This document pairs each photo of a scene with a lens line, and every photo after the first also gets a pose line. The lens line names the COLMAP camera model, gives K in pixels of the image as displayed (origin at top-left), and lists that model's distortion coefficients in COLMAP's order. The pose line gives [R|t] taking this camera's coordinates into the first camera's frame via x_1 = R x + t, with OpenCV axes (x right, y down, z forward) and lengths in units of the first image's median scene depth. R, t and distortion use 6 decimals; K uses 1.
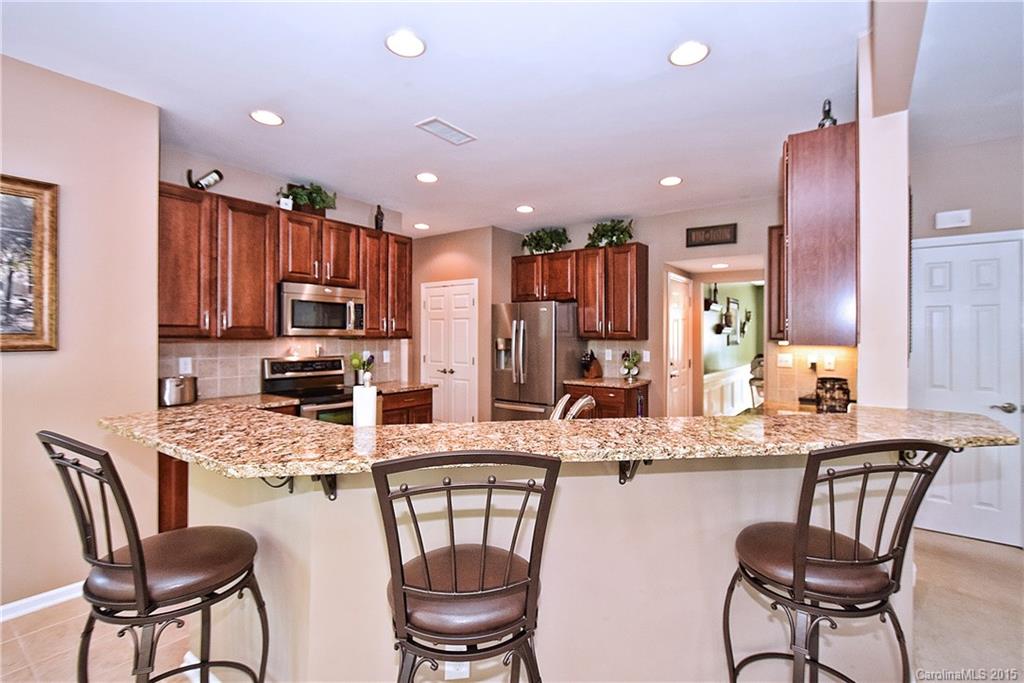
lens RADIAL K [[475.8, 0, 509.5], [0, 475.8, 335.6], [0, 0, 1]] dist [0.023724, 0.000444]
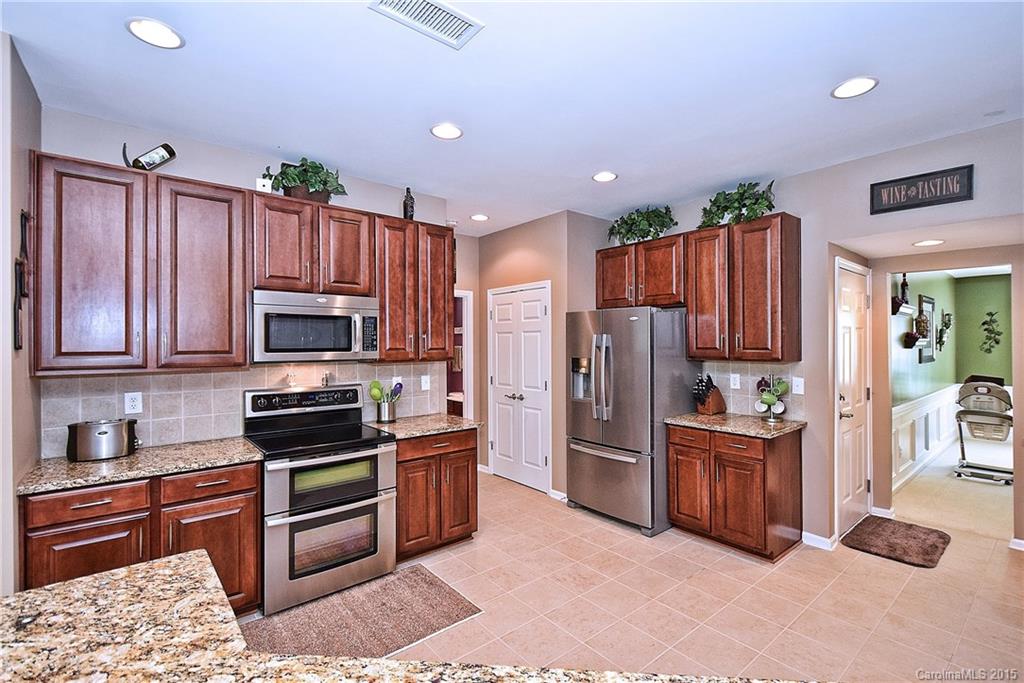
lens RADIAL K [[450.6, 0, 507.3], [0, 450.6, 345.8], [0, 0, 1]] dist [0.003573, -0.000575]
pose [[0.967464, -0.006078, -0.252936, 0.056513], [0.007588, 0.999959, 0.004992, -0.018363], [0.252896, -0.006749, 0.967470, 0.297073]]
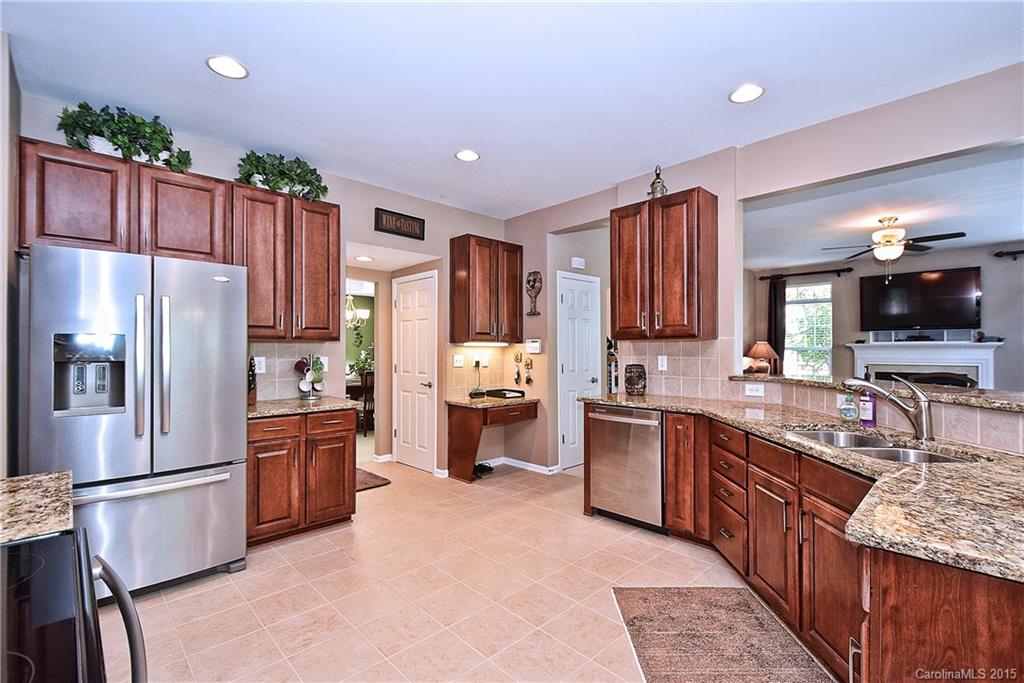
lens RADIAL K [[471.5, 0, 521.8], [0, 471.5, 347.3], [0, 0, 1]] dist [0.004634, -0.000773]
pose [[0.160314, 0.002573, 0.987063, -0.389893], [0.003312, 0.999990, -0.003145, 0.022583], [-0.987061, 0.003773, 0.160304, 0.601067]]
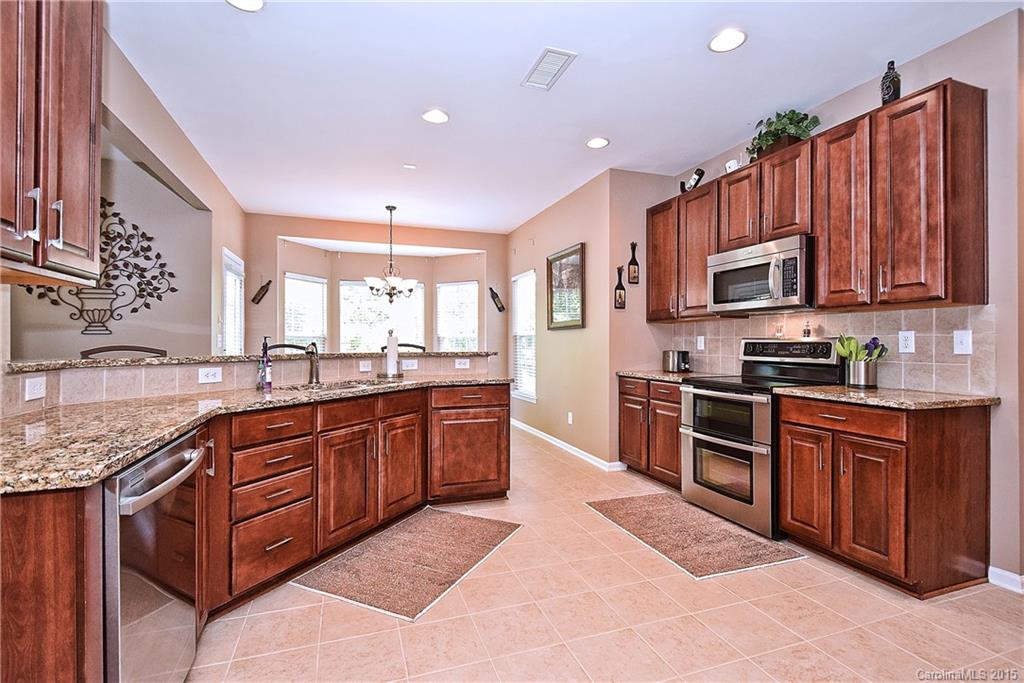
lens RADIAL K [[471.5, 0, 509.6], [0, 471.5, 343.6], [0, 0, 1]] dist [0.004634, -0.000773]
pose [[-0.569445, 0.003781, -0.822021, 0.365105], [0.007400, 0.999972, -0.000526, 0.040465], [0.821996, -0.006382, -0.569457, 0.840821]]
